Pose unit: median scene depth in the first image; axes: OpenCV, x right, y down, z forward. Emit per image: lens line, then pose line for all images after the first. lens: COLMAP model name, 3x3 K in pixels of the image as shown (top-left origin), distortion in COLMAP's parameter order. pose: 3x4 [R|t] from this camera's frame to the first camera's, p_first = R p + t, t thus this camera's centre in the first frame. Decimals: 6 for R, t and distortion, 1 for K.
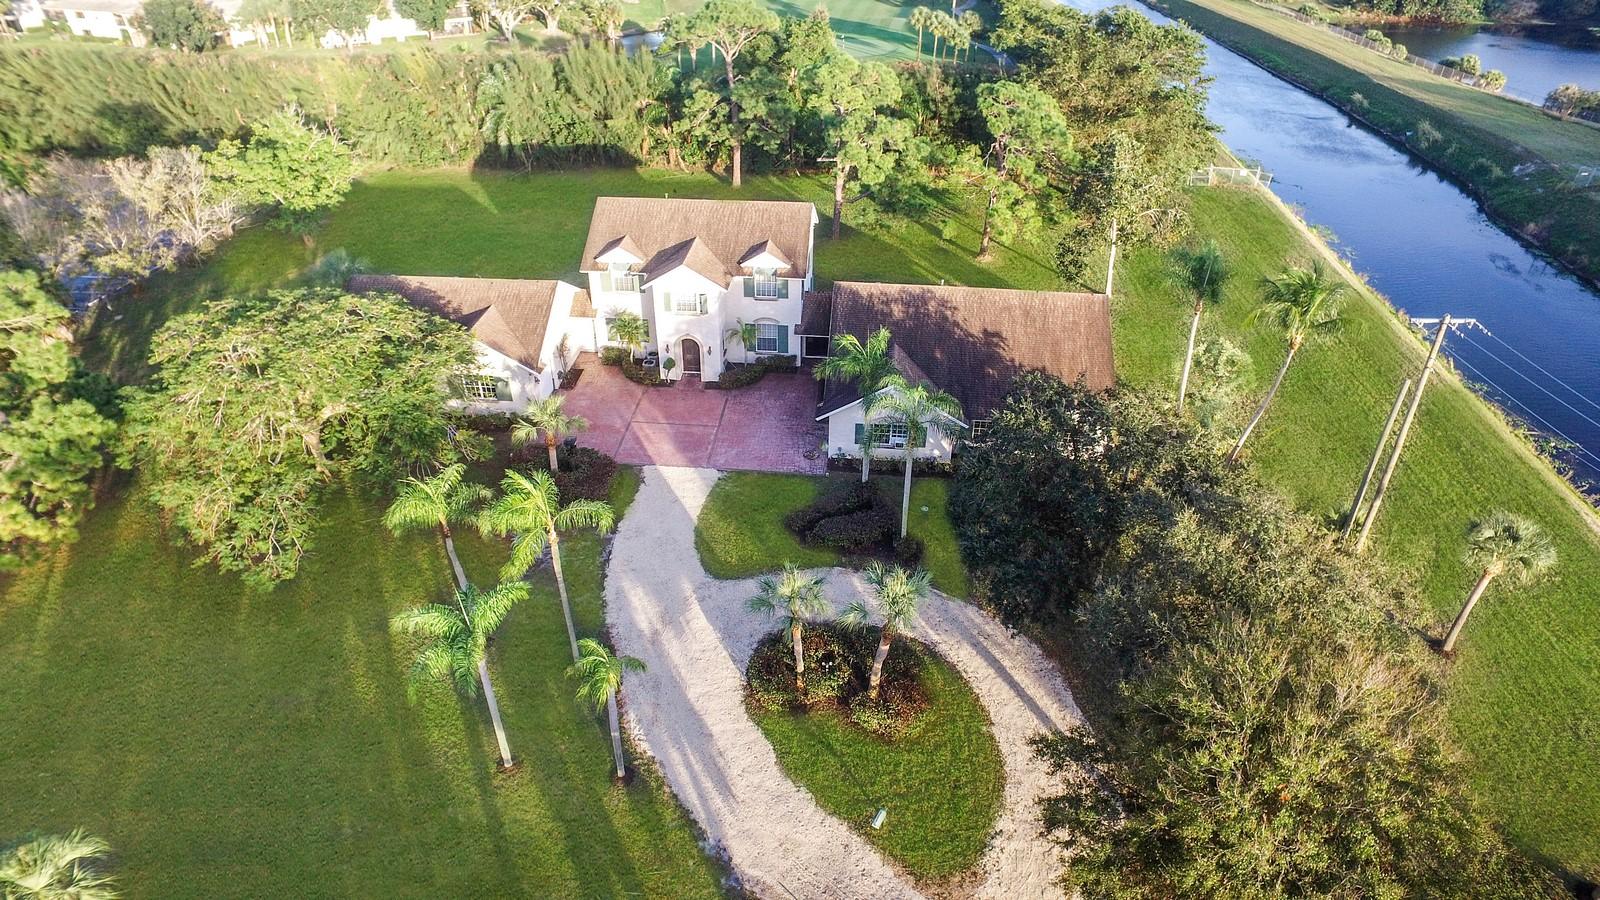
lens RADIAL K [[918.6, 0, 793.6], [0, 918.6, 445.9], [0, 0, 1]] dist [-0.122068, 0.082251]
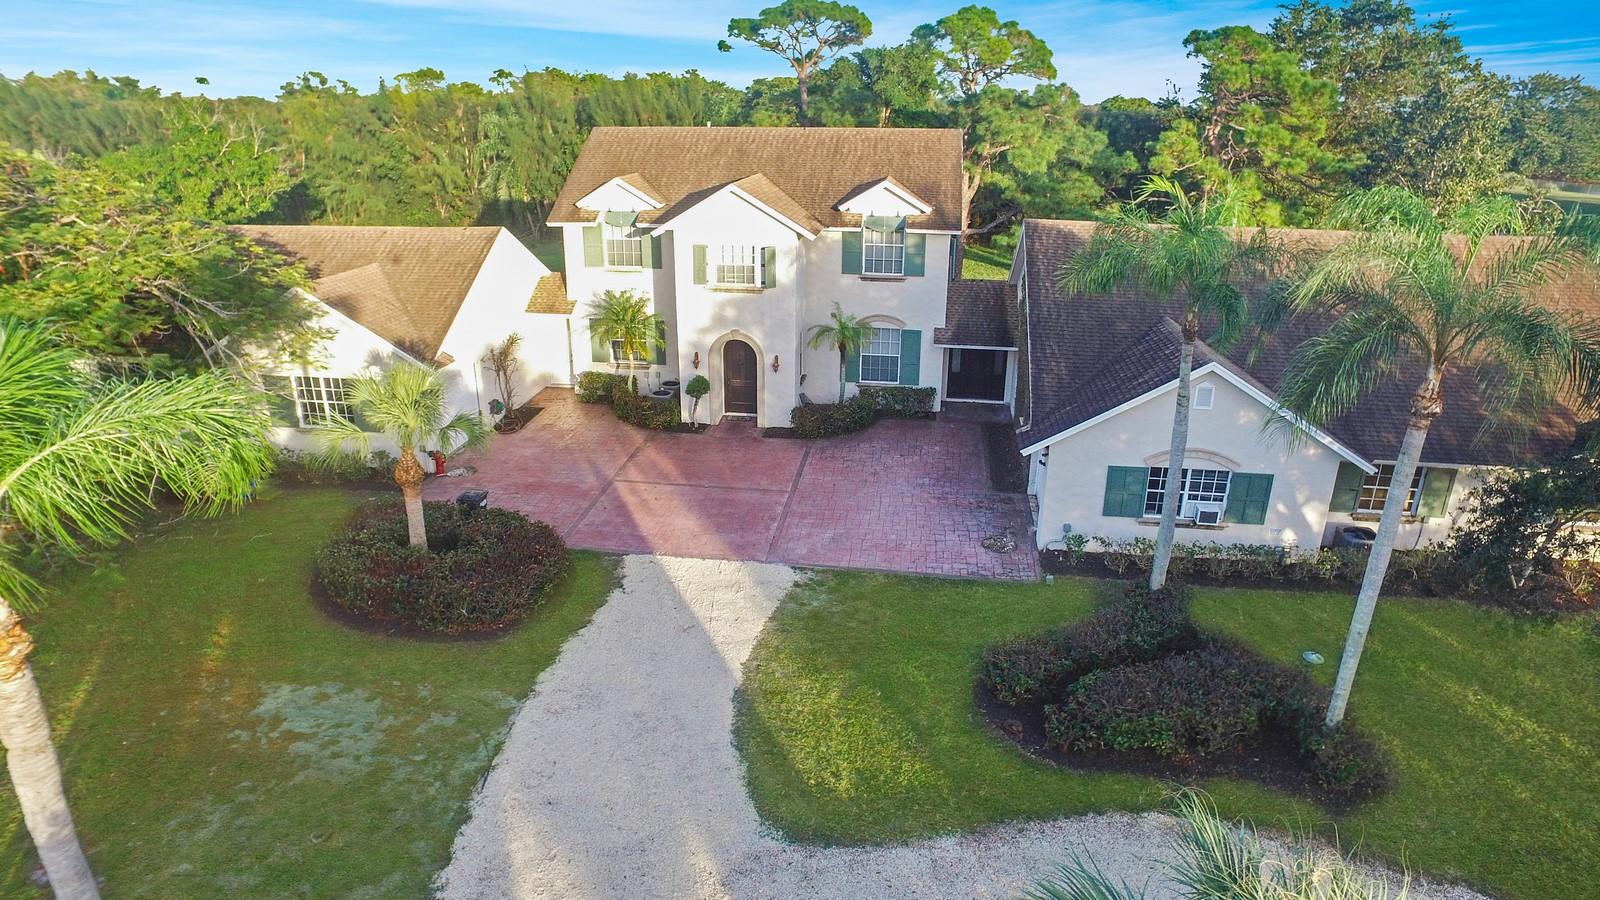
lens RADIAL K [[926.0, 0, 793.6], [0, 926.0, 450.0], [0, 0, 1]] dist [-0.110325, 0.081405]
pose [[0.998576, 0.018915, -0.049890, -0.054812], [-0.029310, 0.975801, -0.216687, 0.060323], [0.044584, 0.217841, 0.974965, 0.499918]]
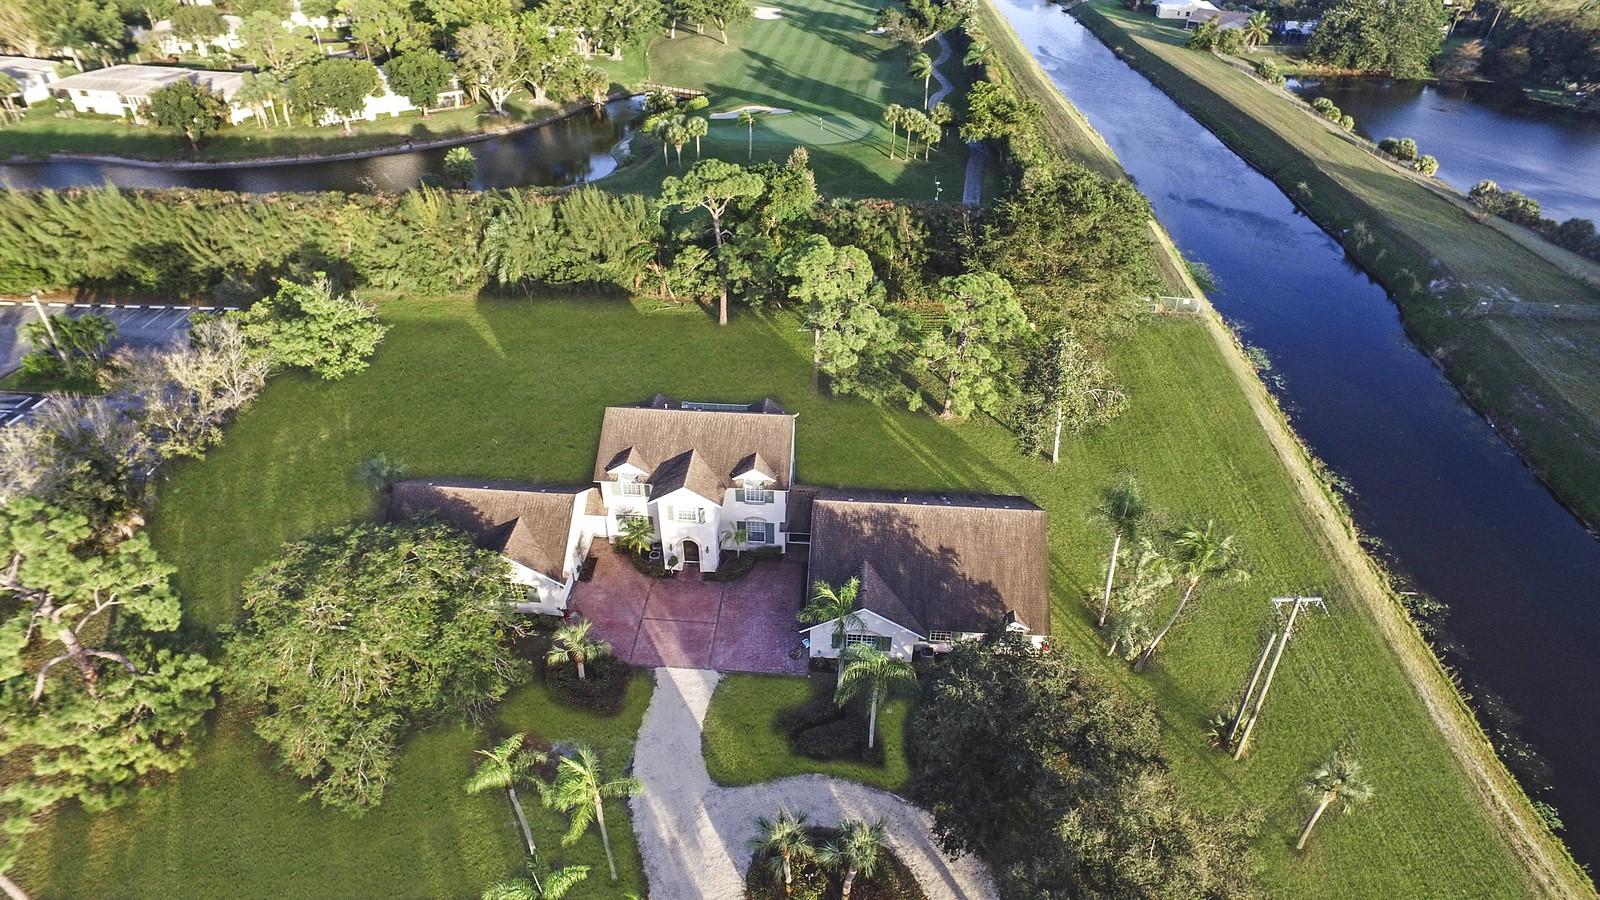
lens RADIAL K [[918.6, 0, 793.6], [0, 918.6, 445.9], [0, 0, 1]] dist [-0.122068, 0.082251]
pose [[0.999759, -0.008832, 0.020115, -0.003983], [0.008520, 0.999843, 0.015548, -0.256766], [-0.020250, -0.015372, 0.999677, -0.169020]]
